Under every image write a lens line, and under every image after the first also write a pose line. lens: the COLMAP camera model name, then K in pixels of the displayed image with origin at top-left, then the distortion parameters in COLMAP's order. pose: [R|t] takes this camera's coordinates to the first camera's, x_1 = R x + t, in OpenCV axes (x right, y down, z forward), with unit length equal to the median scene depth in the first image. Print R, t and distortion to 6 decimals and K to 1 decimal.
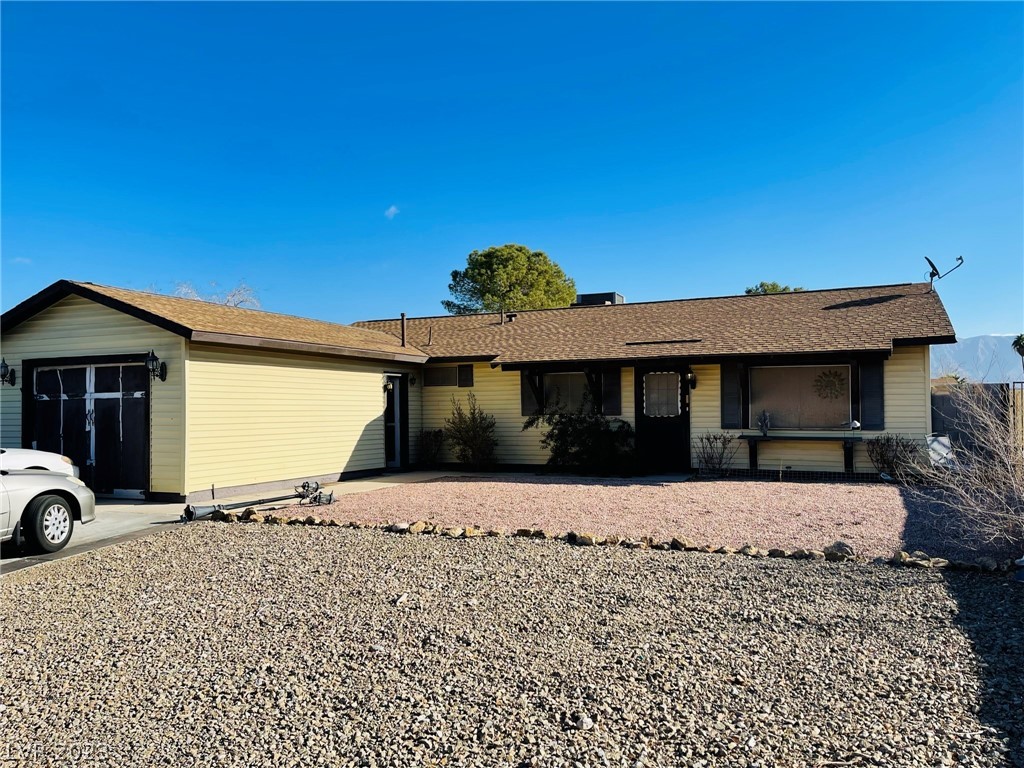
lens RADIAL K [[742.6, 0, 514.7], [0, 742.6, 387.4], [0, 0, 1]] dist [0.071193, -0.076688]
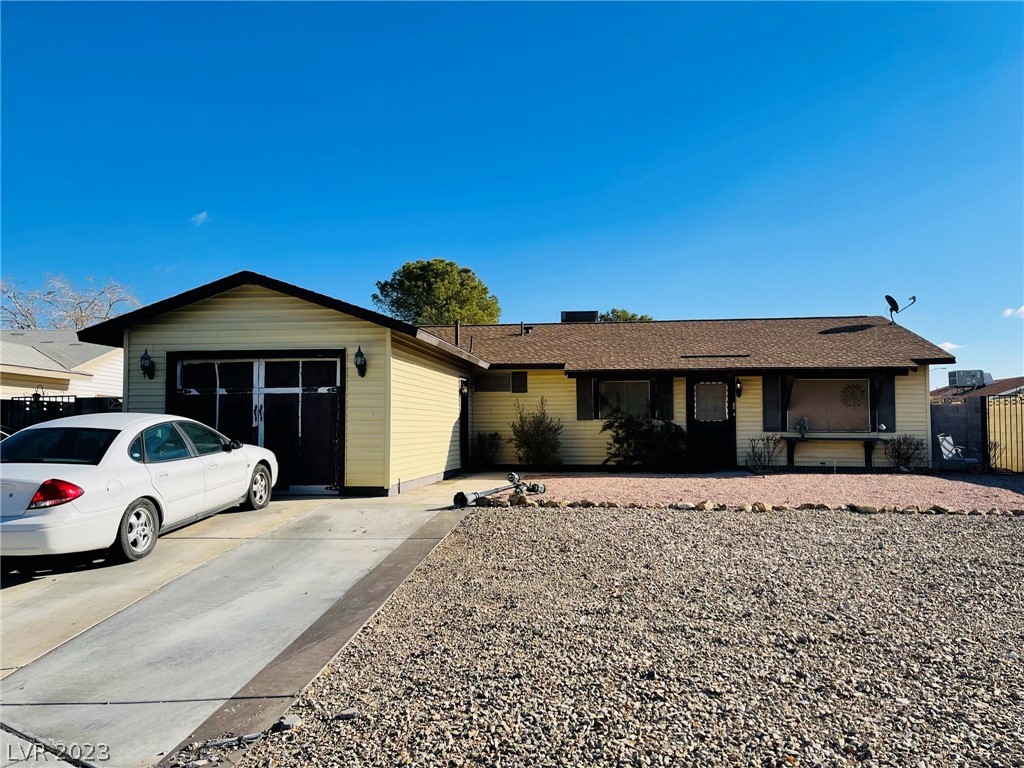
lens RADIAL K [[742.6, 0, 514.7], [0, 742.6, 387.4], [0, 0, 1]] dist [0.071193, -0.076688]
pose [[0.961443, 0.021018, 0.274201, -0.425293], [-0.014336, 0.999550, -0.026350, 0.023058], [-0.274632, 0.021403, 0.961311, -0.019846]]
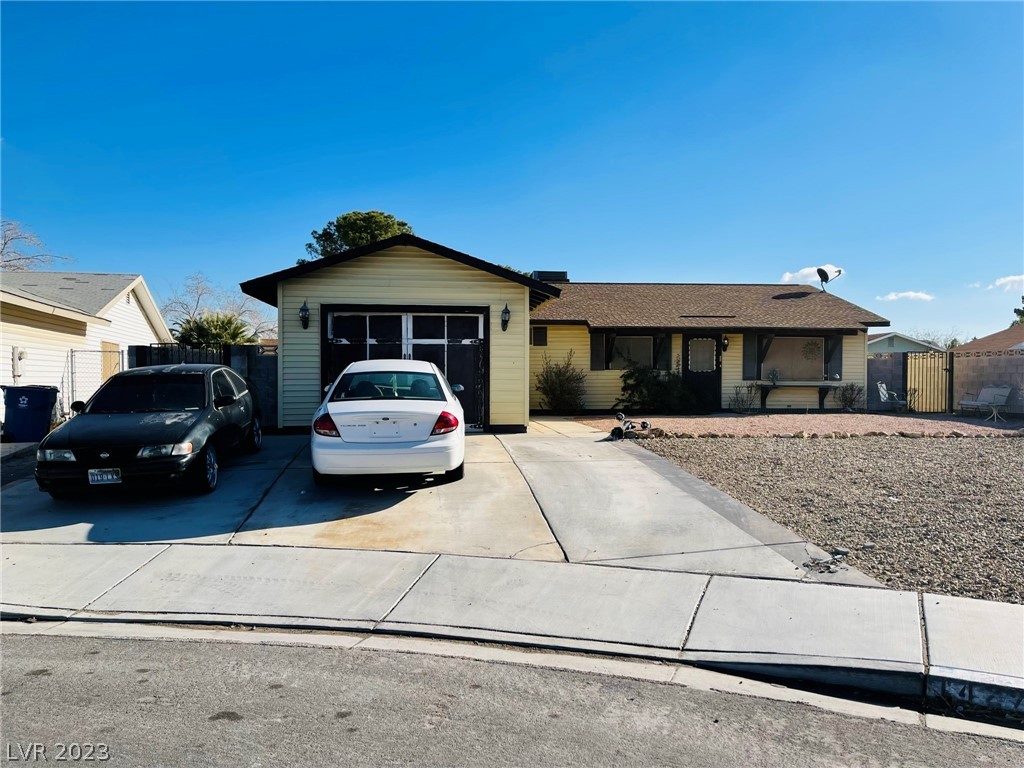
lens RADIAL K [[742.6, 0, 514.7], [0, 742.6, 387.4], [0, 0, 1]] dist [0.071193, -0.076688]
pose [[0.873713, 0.003575, 0.486428, -0.794847], [-0.022766, 0.999178, 0.033549, 0.031903], [-0.485908, -0.040386, 0.873076, -0.021273]]
